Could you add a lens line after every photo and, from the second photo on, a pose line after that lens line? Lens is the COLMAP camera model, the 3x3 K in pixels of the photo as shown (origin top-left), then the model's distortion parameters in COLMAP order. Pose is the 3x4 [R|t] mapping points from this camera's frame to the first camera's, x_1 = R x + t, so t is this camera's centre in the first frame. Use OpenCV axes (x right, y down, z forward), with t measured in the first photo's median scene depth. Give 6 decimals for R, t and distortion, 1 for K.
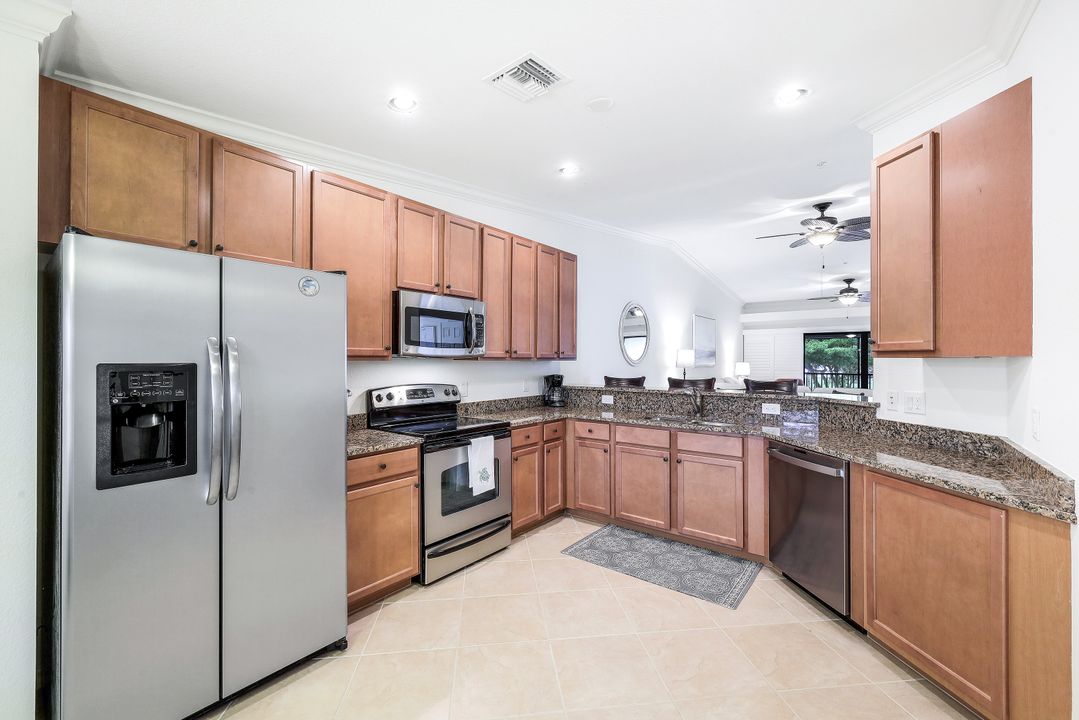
lens RADIAL K [[438.0, 0, 538.4], [0, 438.0, 358.9], [0, 0, 1]] dist [0.000995, -0.000042]
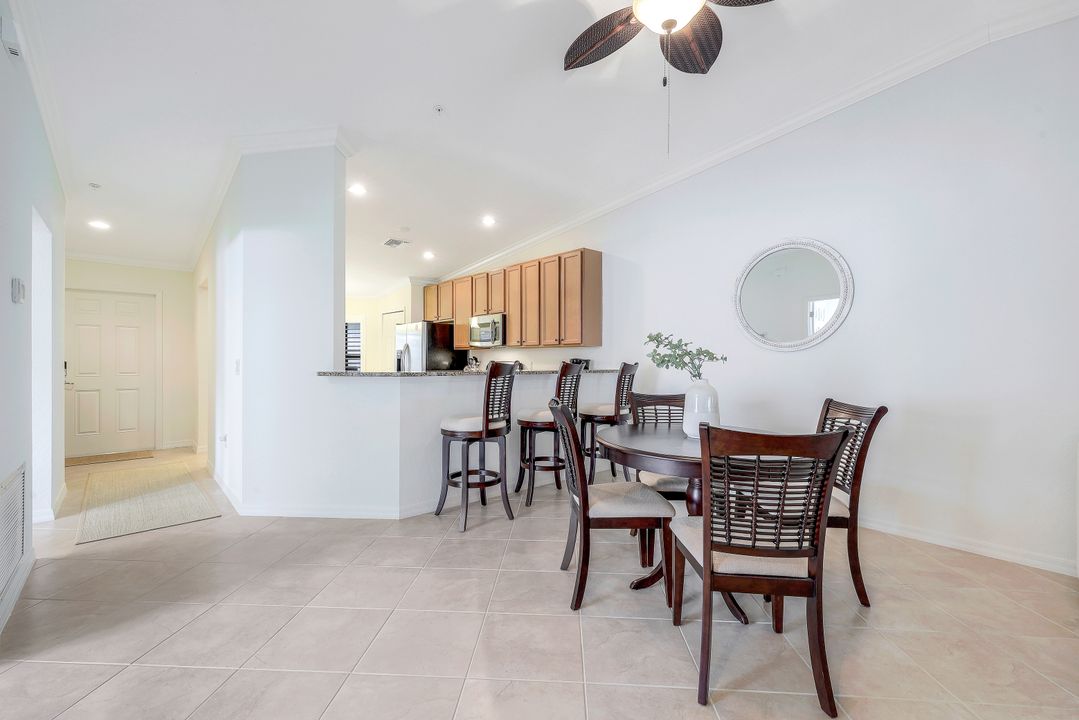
lens RADIAL K [[448.7, 0, 539.5], [0, 448.7, 360.0], [0, 0, 1]] dist [0.001644, 0.000026]
pose [[-0.152769, -0.005922, -0.988244, 1.759241], [-0.003081, 0.999980, -0.005516, 0.066171], [0.988257, 0.002202, -0.152784, 1.605888]]
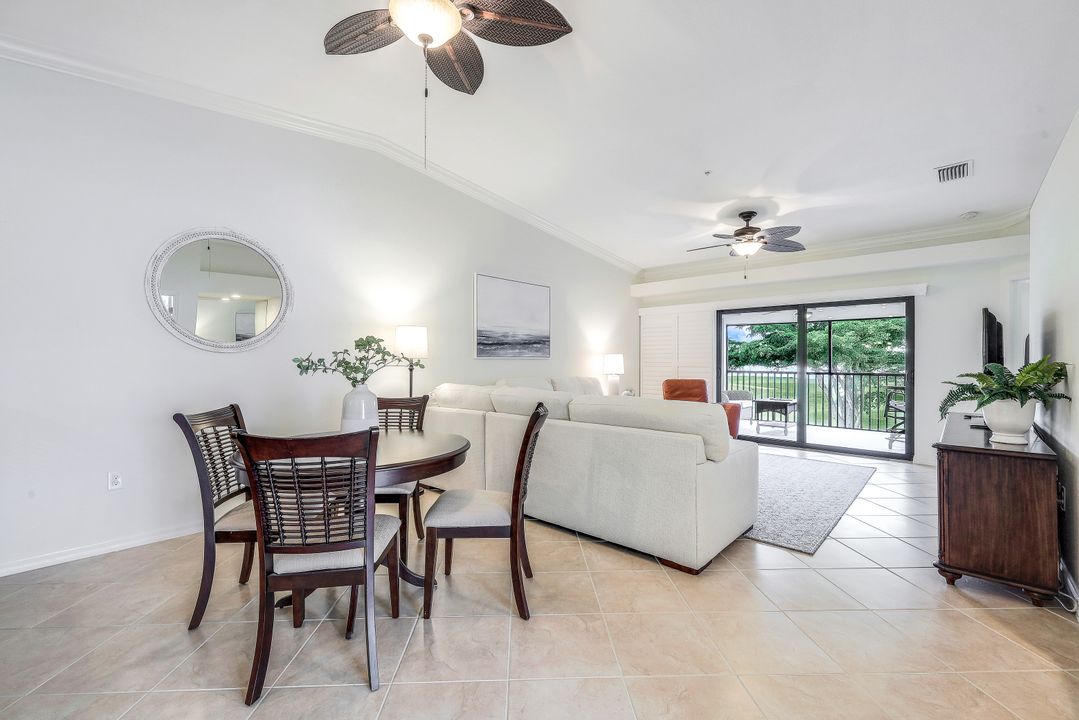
lens RADIAL K [[438.0, 0, 538.4], [0, 438.0, 358.9], [0, 0, 1]] dist [0.000995, -0.000042]
pose [[0.996004, 0.000148, -0.089306, 1.308637], [0.000022, 0.999998, 0.001893, 0.047567], [0.089306, -0.001887, 0.996002, 1.033588]]
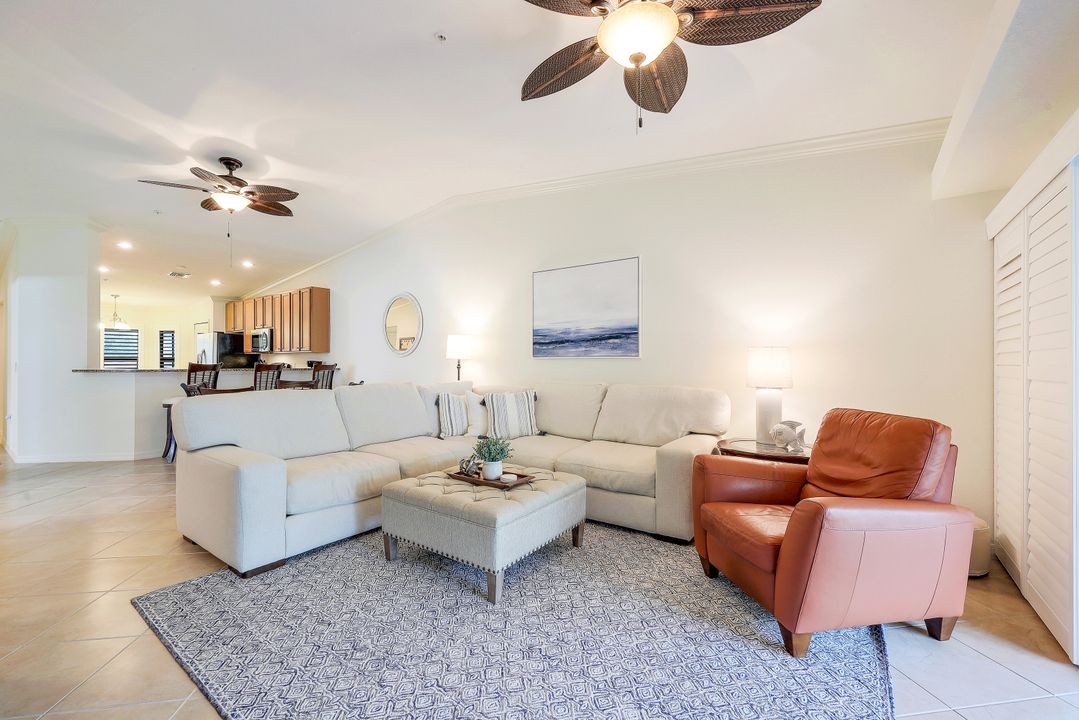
lens RADIAL K [[438.0, 0, 538.4], [0, 438.0, 358.9], [0, 0, 1]] dist [0.000995, -0.000042]
pose [[0.047363, -0.012121, -0.998804, 2.522276], [-0.000792, 0.999926, -0.012173, 0.068809], [0.998877, 0.001368, 0.047350, 2.593117]]
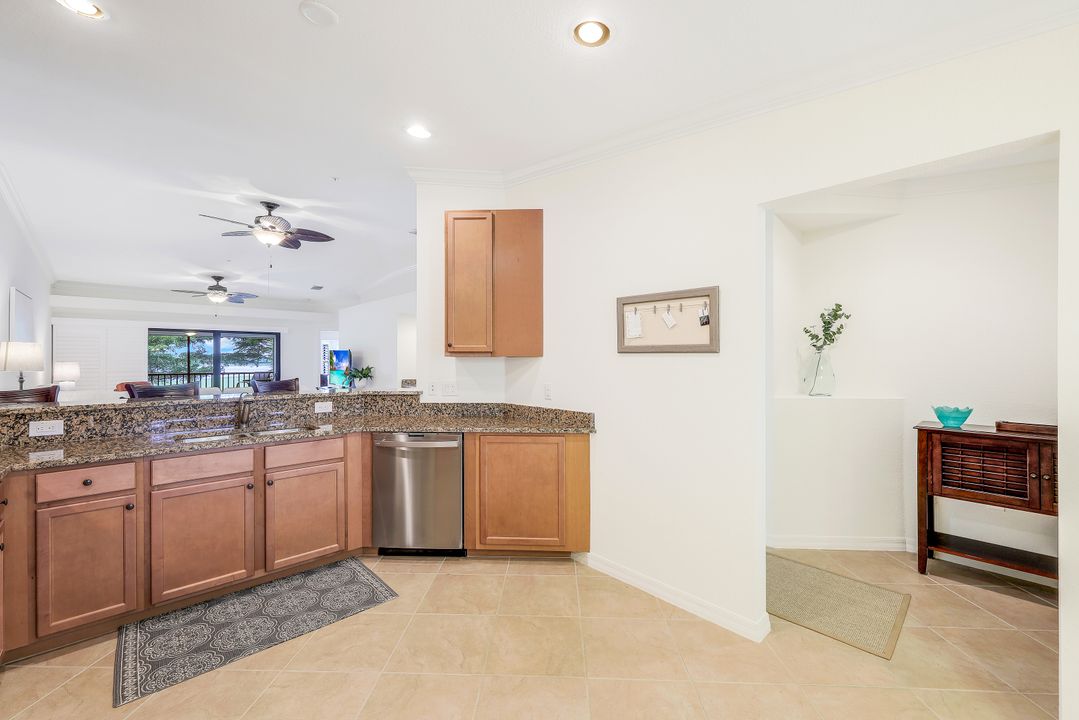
lens RADIAL K [[438.0, 0, 538.4], [0, 438.0, 358.9], [0, 0, 1]] dist [0.000995, -0.000042]
pose [[0.159615, 0.000920, 0.987179, -0.392424], [-0.001482, 0.999999, -0.000693, 0.003901], [-0.987178, -0.001352, 0.159616, 0.373243]]
